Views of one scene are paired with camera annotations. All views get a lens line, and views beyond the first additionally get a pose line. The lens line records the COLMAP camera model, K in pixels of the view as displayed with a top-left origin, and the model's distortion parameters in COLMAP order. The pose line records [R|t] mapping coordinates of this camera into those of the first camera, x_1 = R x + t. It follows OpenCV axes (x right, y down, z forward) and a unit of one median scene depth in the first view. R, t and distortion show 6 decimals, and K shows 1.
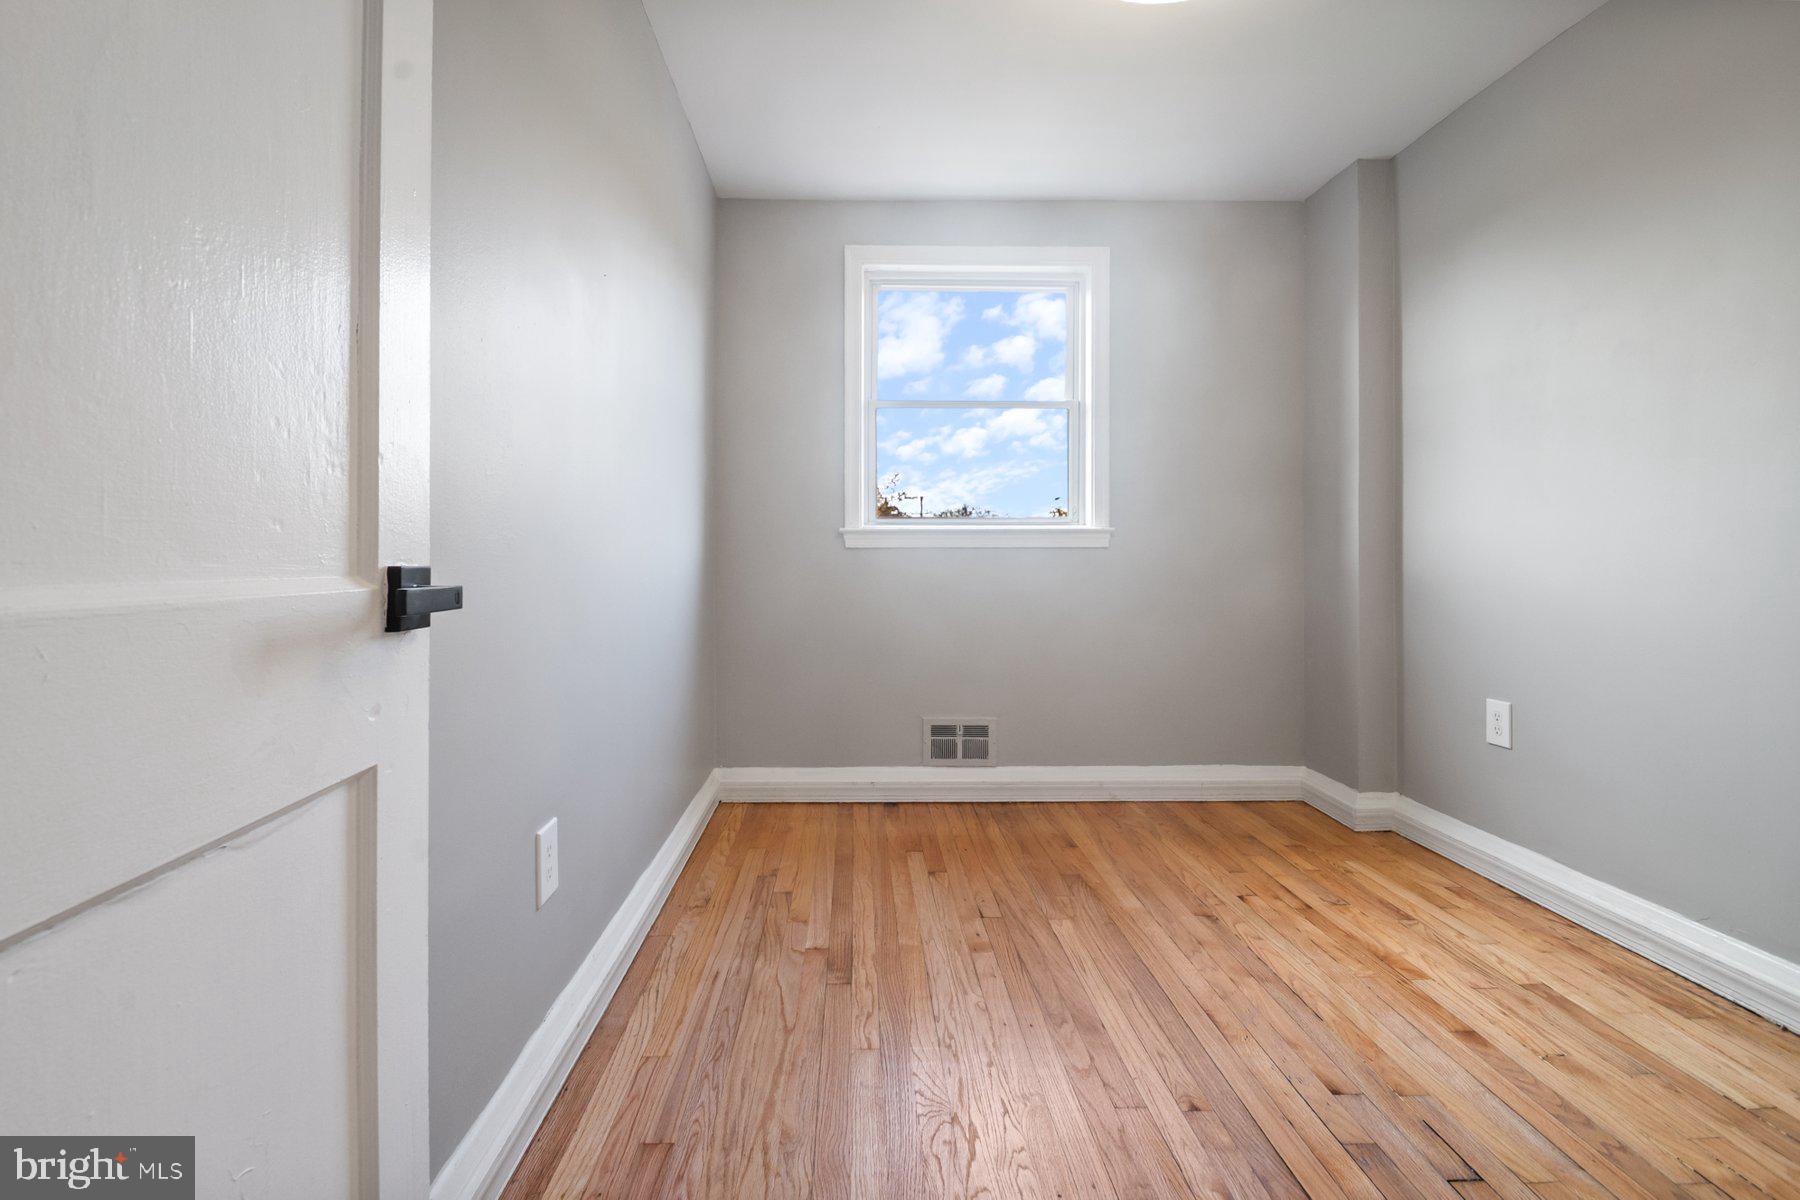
lens RADIAL K [[801.9, 0, 863.6], [0, 801.9, 571.5], [0, 0, 1]] dist [0.002400, -0.010073]
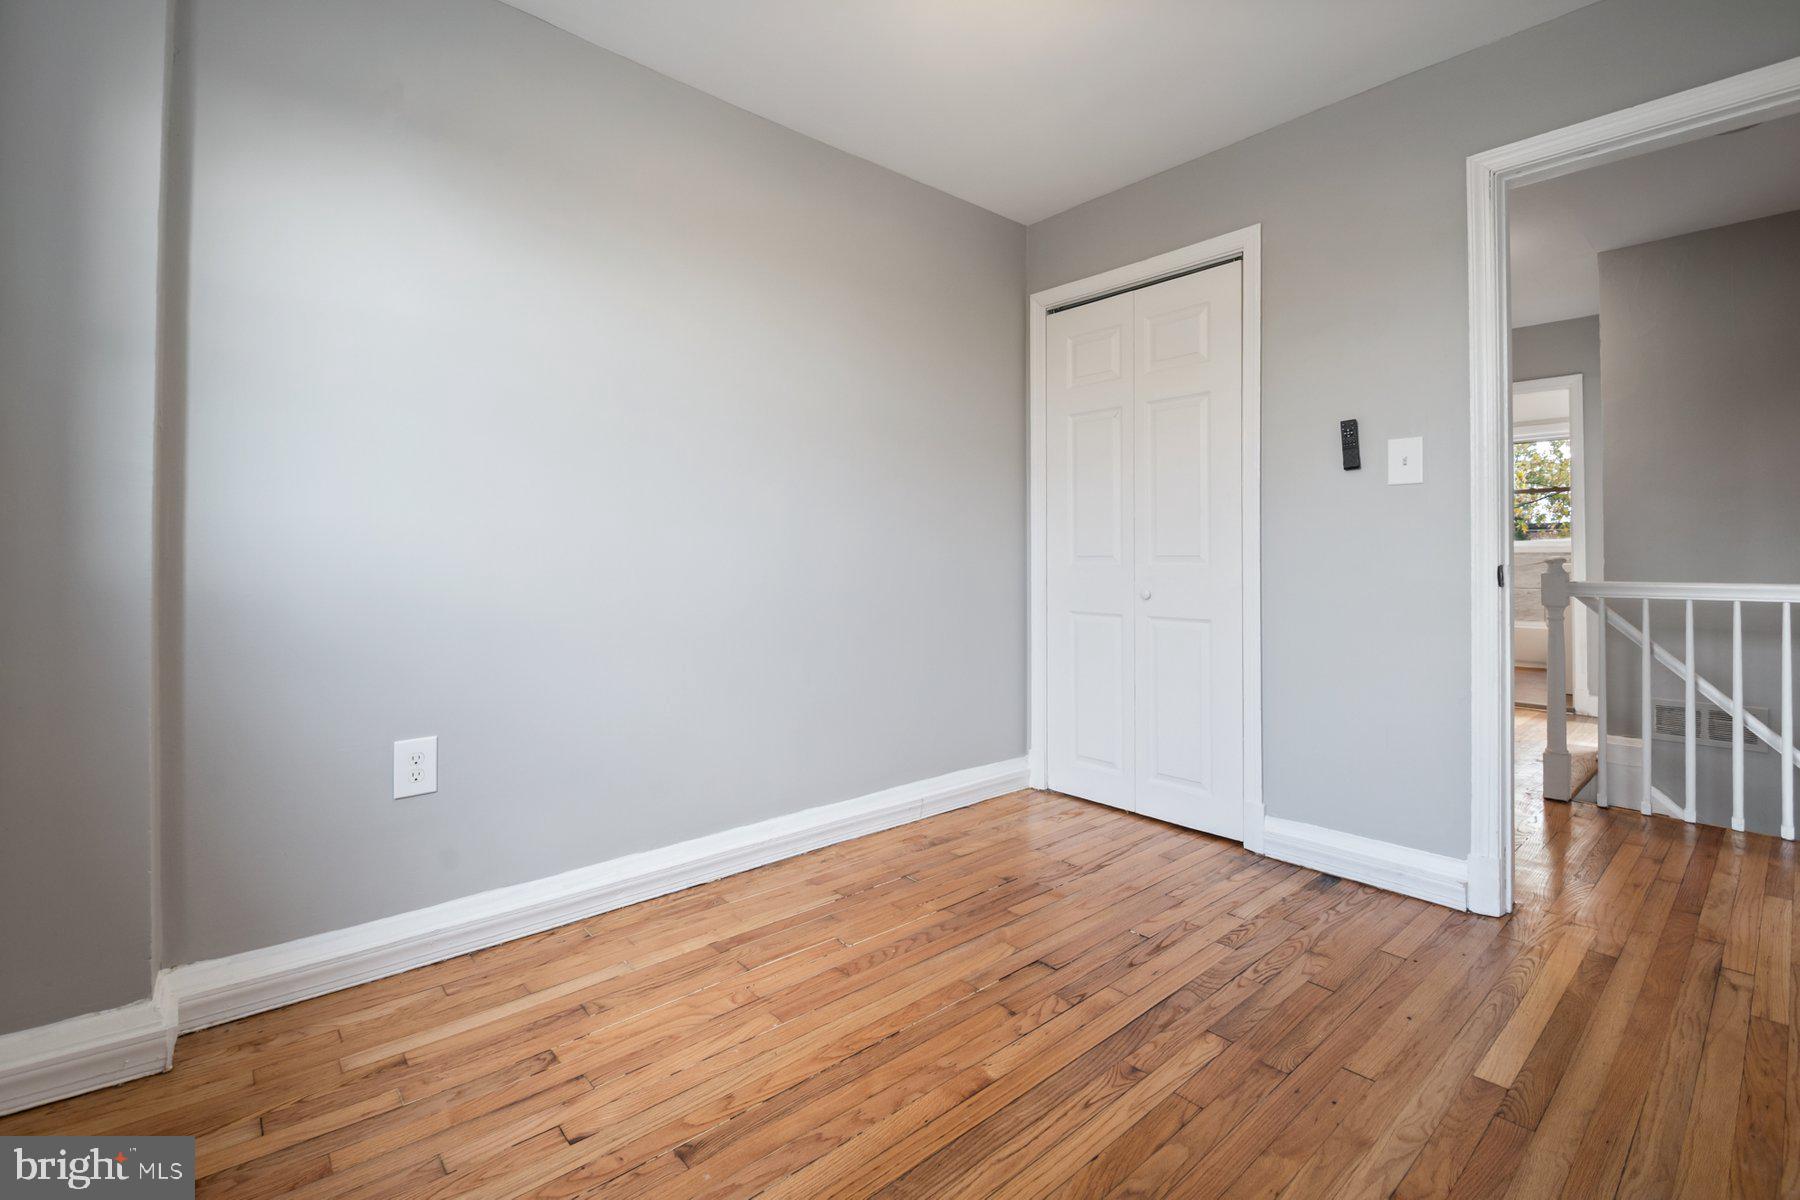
lens RADIAL K [[801.9, 0, 863.6], [0, 801.9, 571.5], [0, 0, 1]] dist [0.002400, -0.010073]
pose [[-0.642554, -0.004196, 0.766229, -0.111997], [0.007847, 0.999897, 0.012056, -0.012454], [-0.766200, 0.013760, -0.642454, 1.227049]]
